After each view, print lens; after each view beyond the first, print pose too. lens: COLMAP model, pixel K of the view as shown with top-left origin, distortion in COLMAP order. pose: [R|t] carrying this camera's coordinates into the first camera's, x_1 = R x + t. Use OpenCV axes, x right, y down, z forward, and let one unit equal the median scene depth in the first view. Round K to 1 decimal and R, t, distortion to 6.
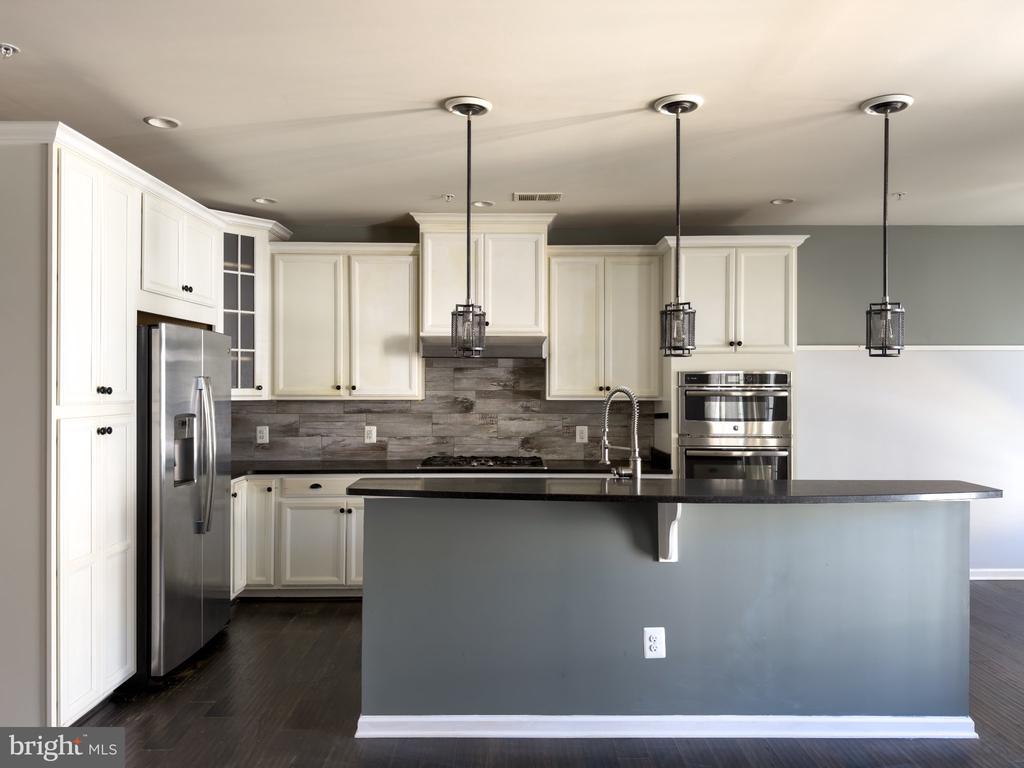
lens RADIAL K [[710.6, 0, 511.0], [0, 710.6, 381.2], [0, 0, 1]] dist [0.067904, -0.002899]
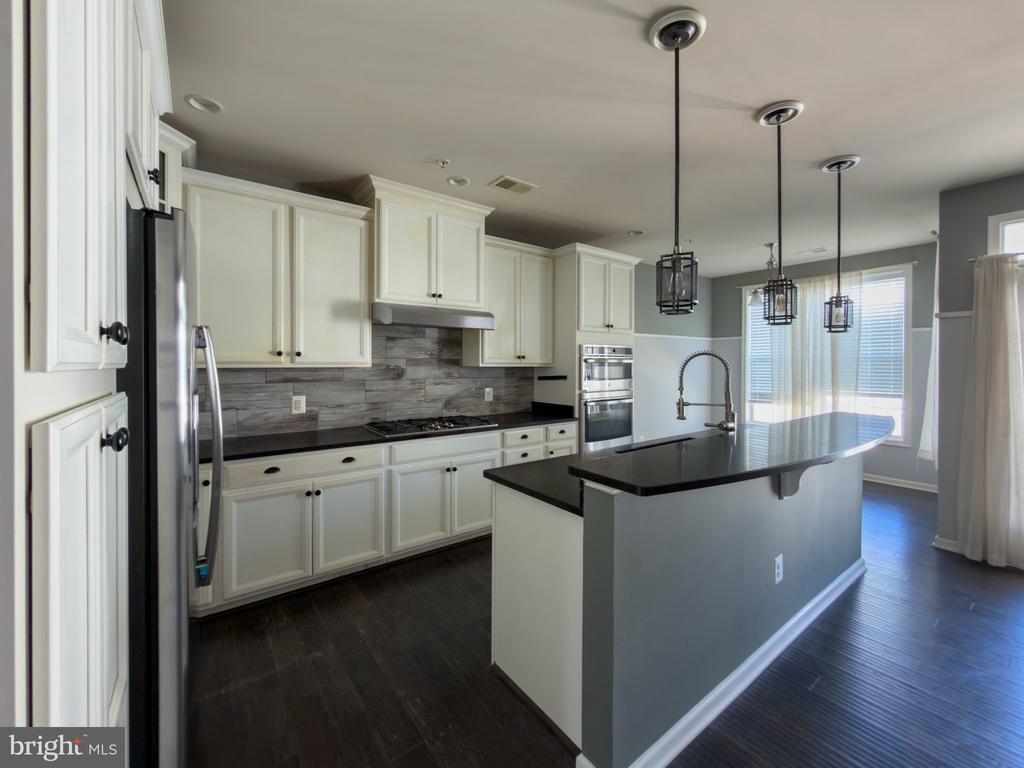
lens RADIAL K [[414.1, 0, 501.3], [0, 414.1, 365.2], [0, 0, 1]] dist [-0.000404, 0.000324]
pose [[0.805043, -0.002554, 0.593211, -0.323016], [-0.004220, 0.999941, 0.010032, 0.016928], [-0.593201, -0.010579, 0.804985, 0.424016]]
